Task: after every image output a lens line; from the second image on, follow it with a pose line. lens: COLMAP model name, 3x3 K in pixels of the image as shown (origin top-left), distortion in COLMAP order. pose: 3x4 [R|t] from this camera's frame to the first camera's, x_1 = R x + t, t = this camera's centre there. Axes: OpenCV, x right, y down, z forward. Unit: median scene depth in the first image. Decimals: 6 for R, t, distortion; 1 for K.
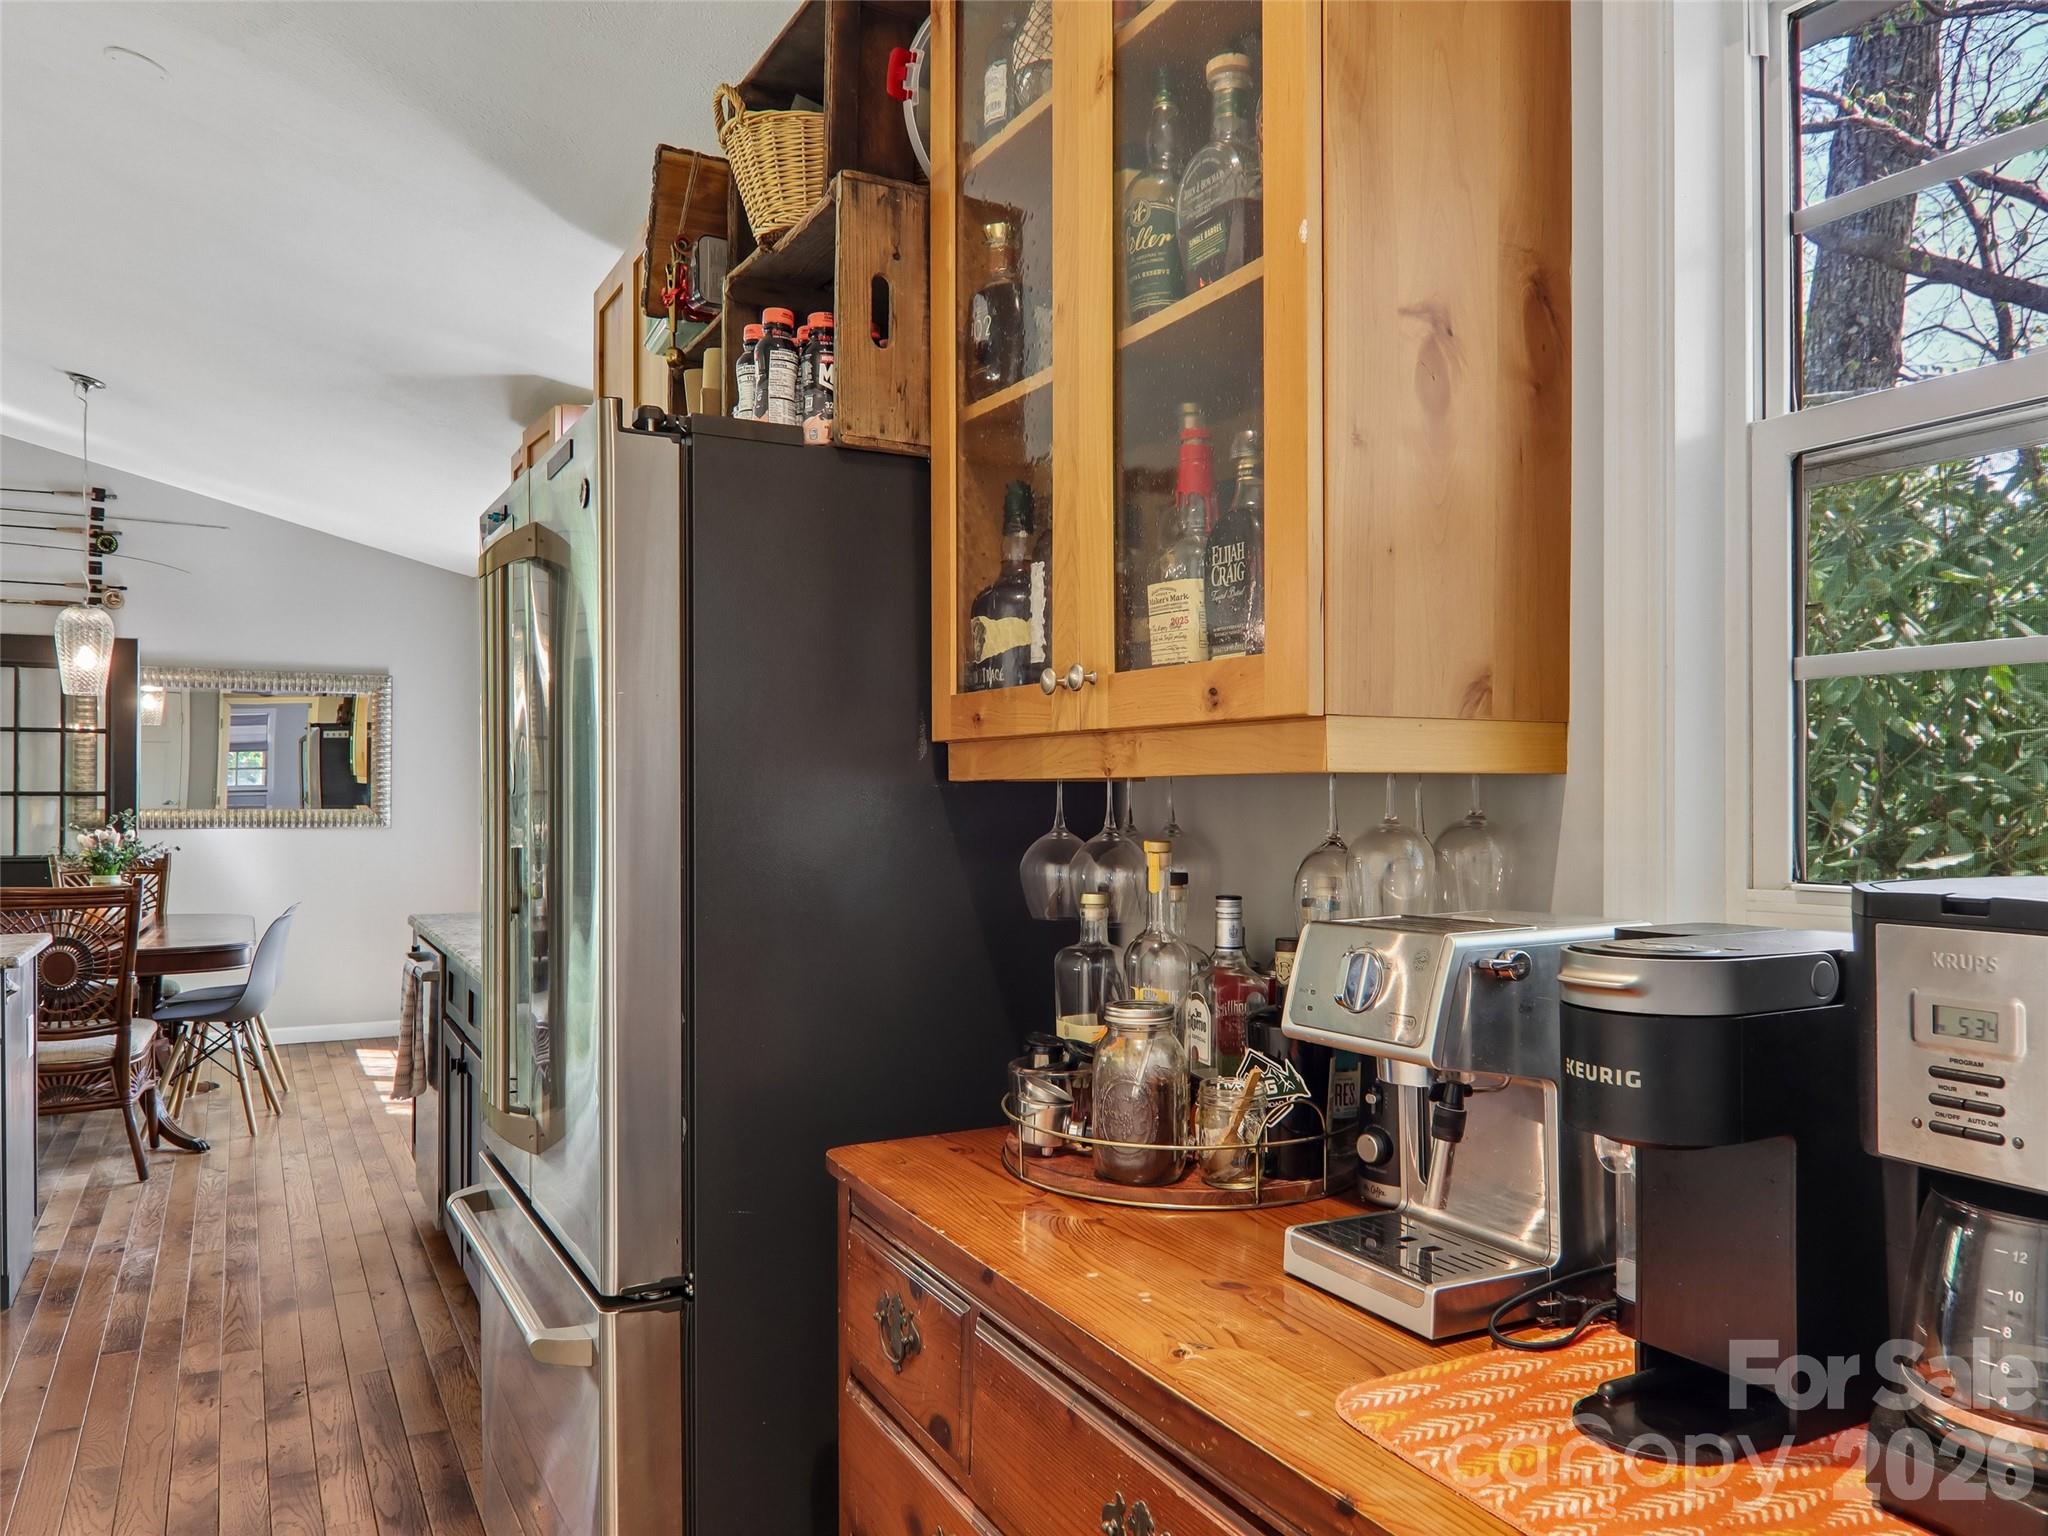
lens RADIAL K [[1458.4, 0, 1027.3], [0, 1458.4, 790.9], [0, 0, 1]] dist [0.007842, -0.015954]
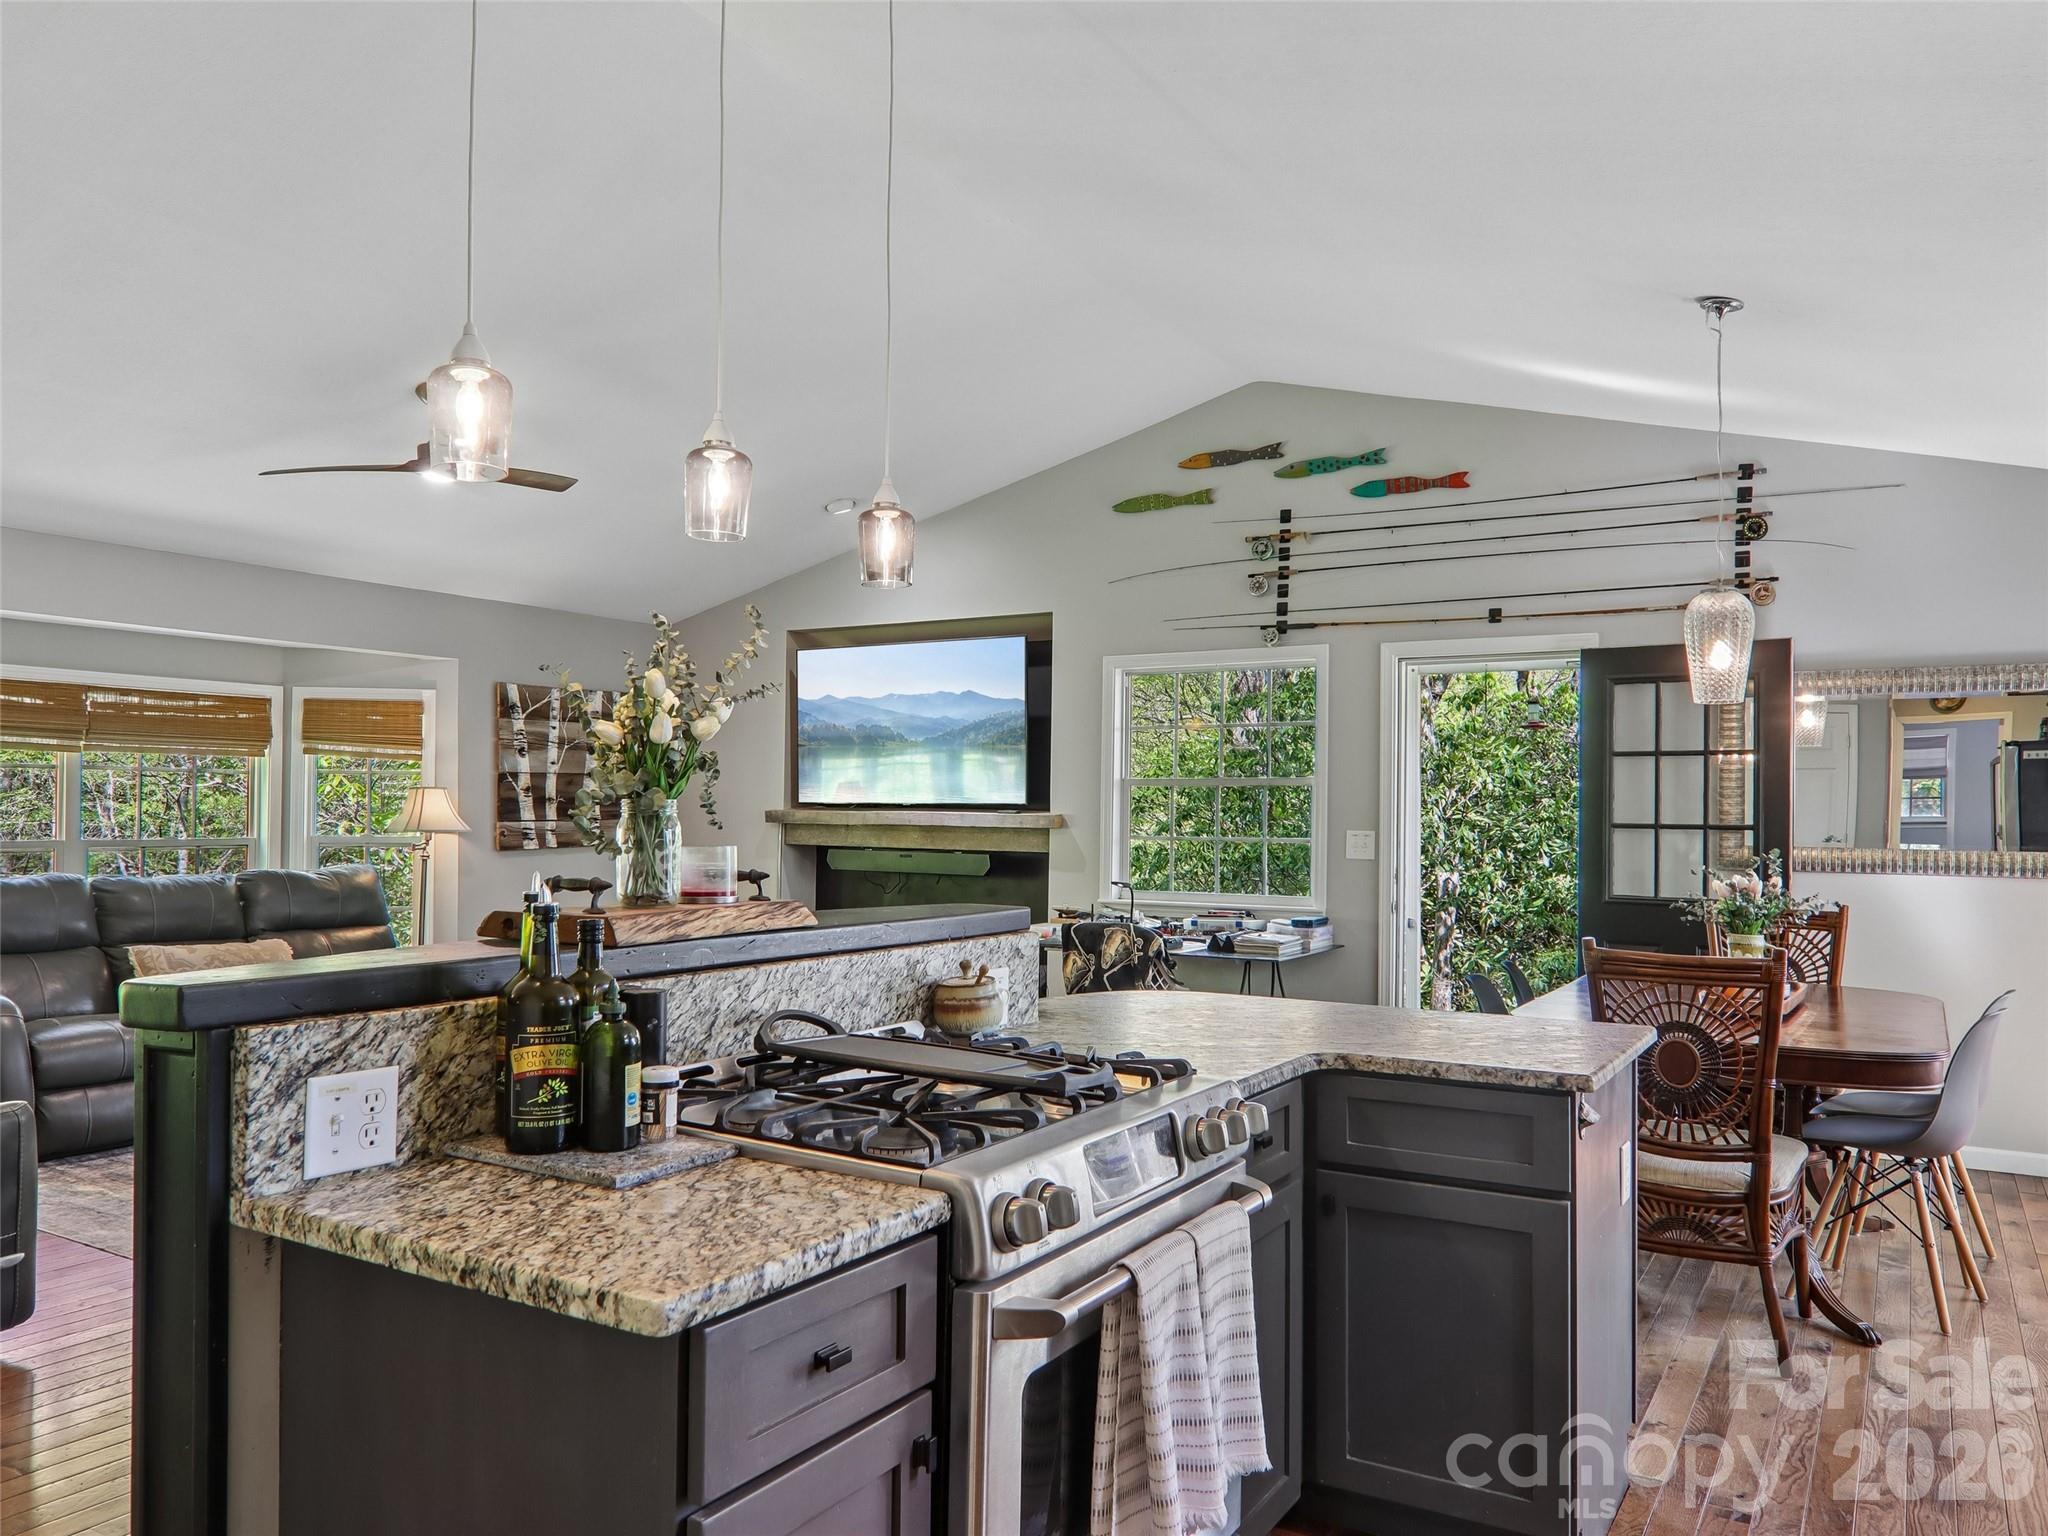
lens RADIAL K [[1458.4, 0, 1027.3], [0, 1458.4, 790.9], [0, 0, 1]] dist [0.007842, -0.015954]
pose [[0.507047, -0.009878, -0.861862, -0.127305], [-0.007946, 0.999838, -0.016134, -0.002342], [0.861882, 0.015029, 0.506886, 0.226529]]
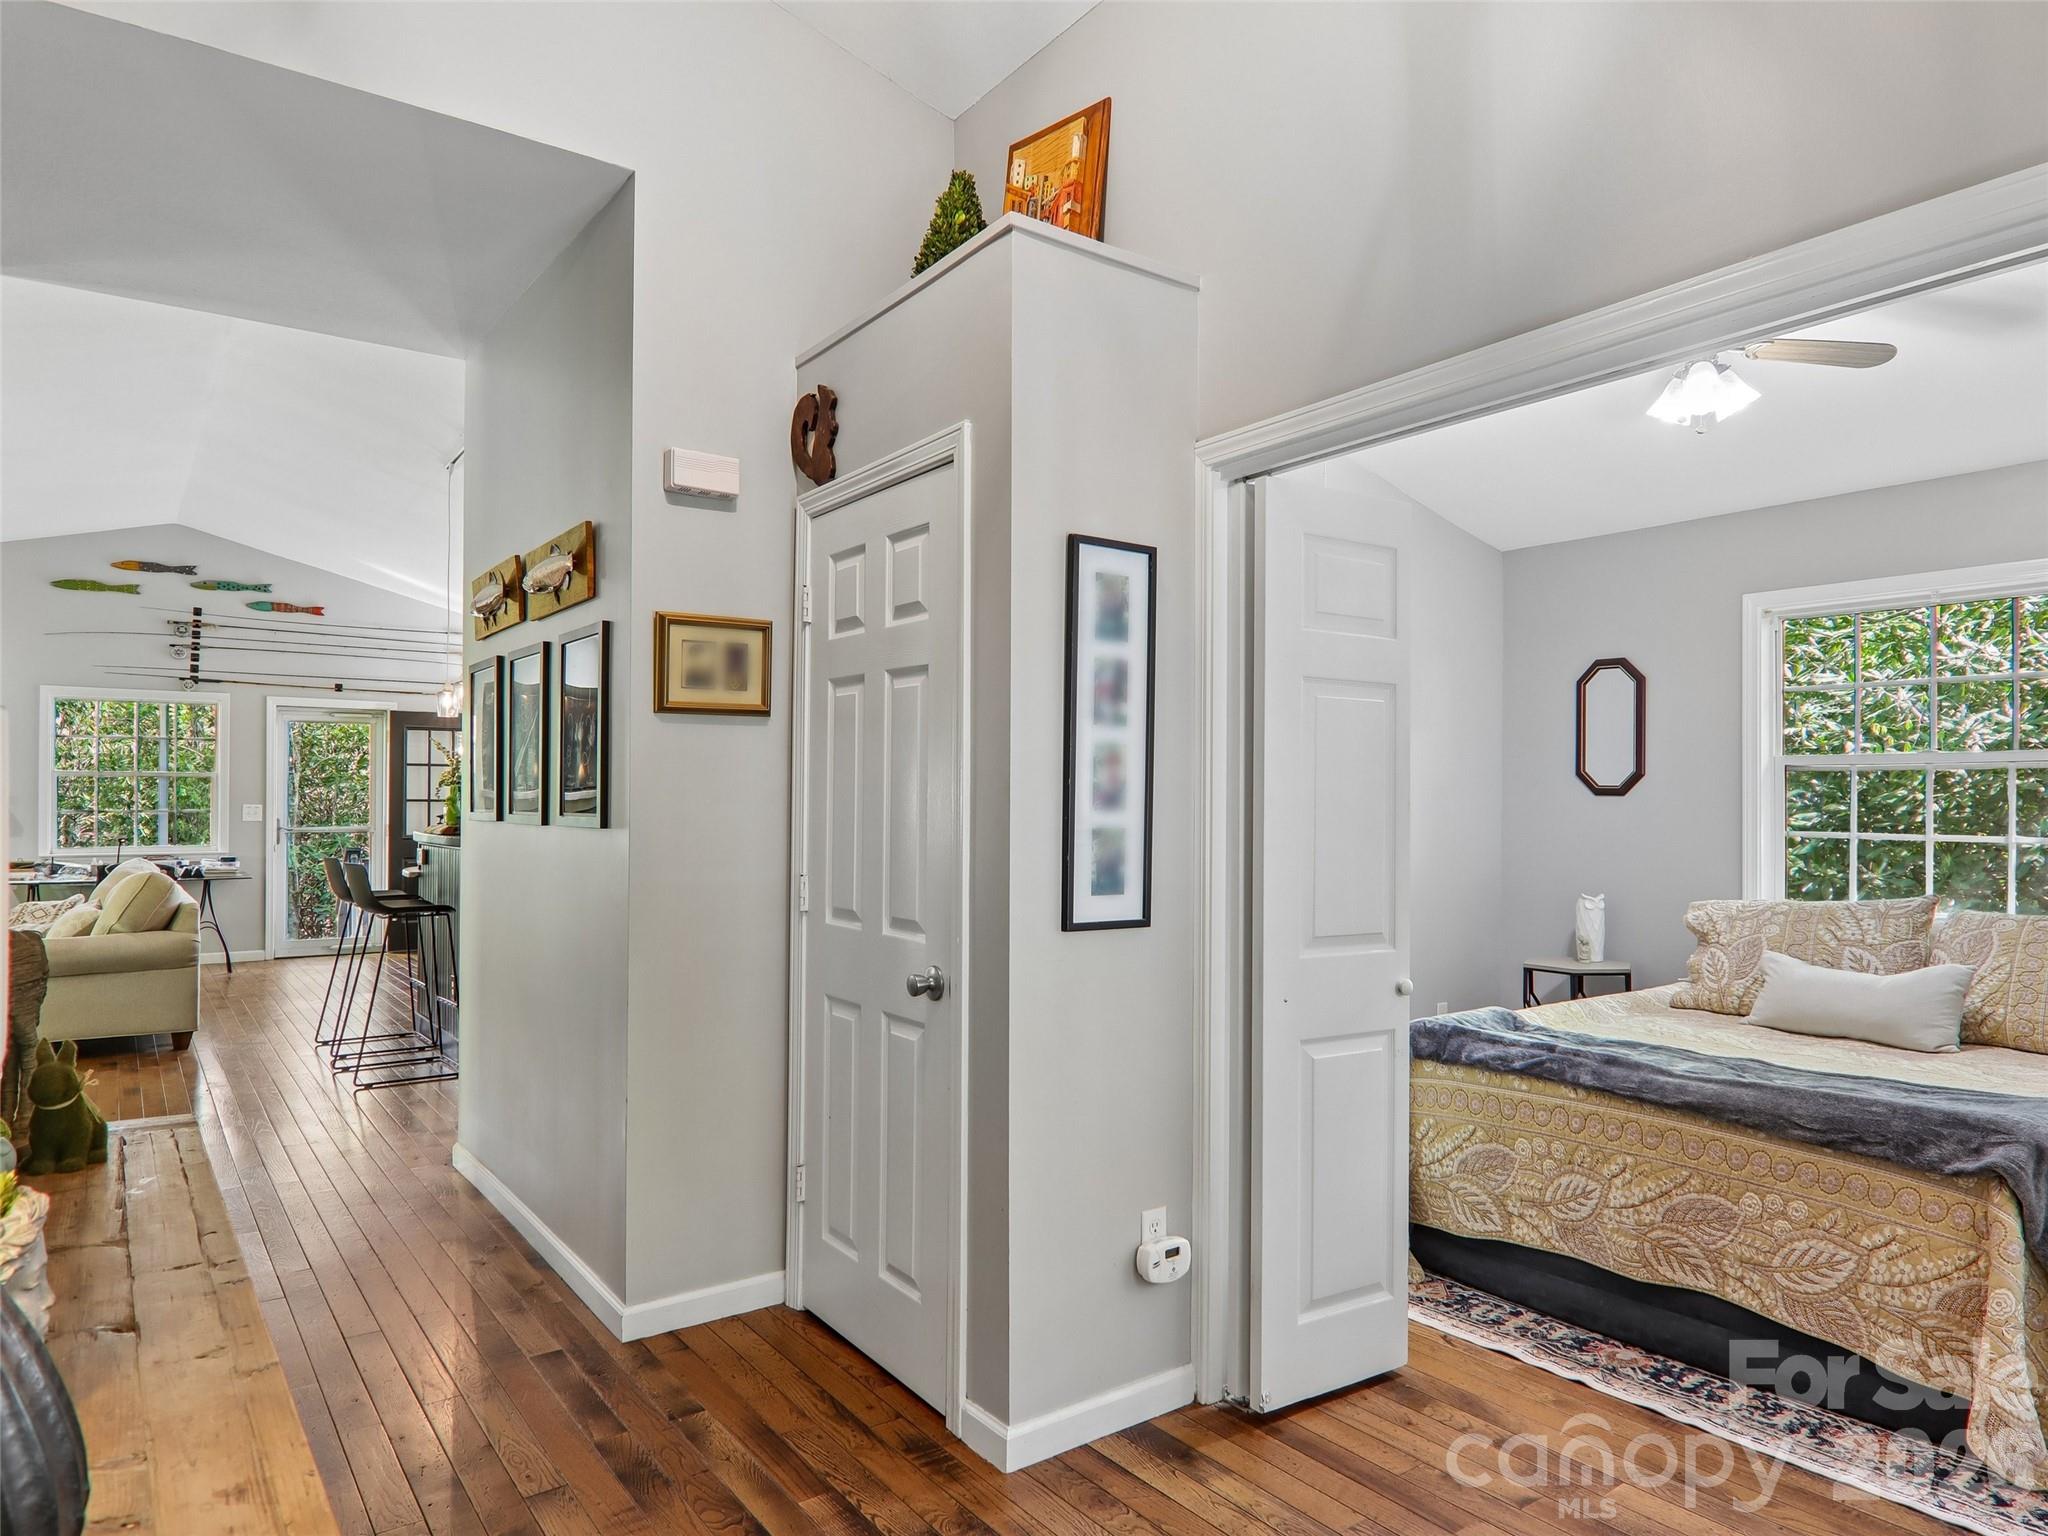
lens RADIAL K [[1271.5, 0, 1027.9], [0, 1271.5, 791.1], [0, 0, 1]] dist [0.008161, -0.023691]
pose [[0.991030, 0.004438, 0.133569, -0.169495], [-0.003788, 0.999980, -0.005126, -0.004434], [-0.133589, 0.004575, 0.991026, -0.658175]]
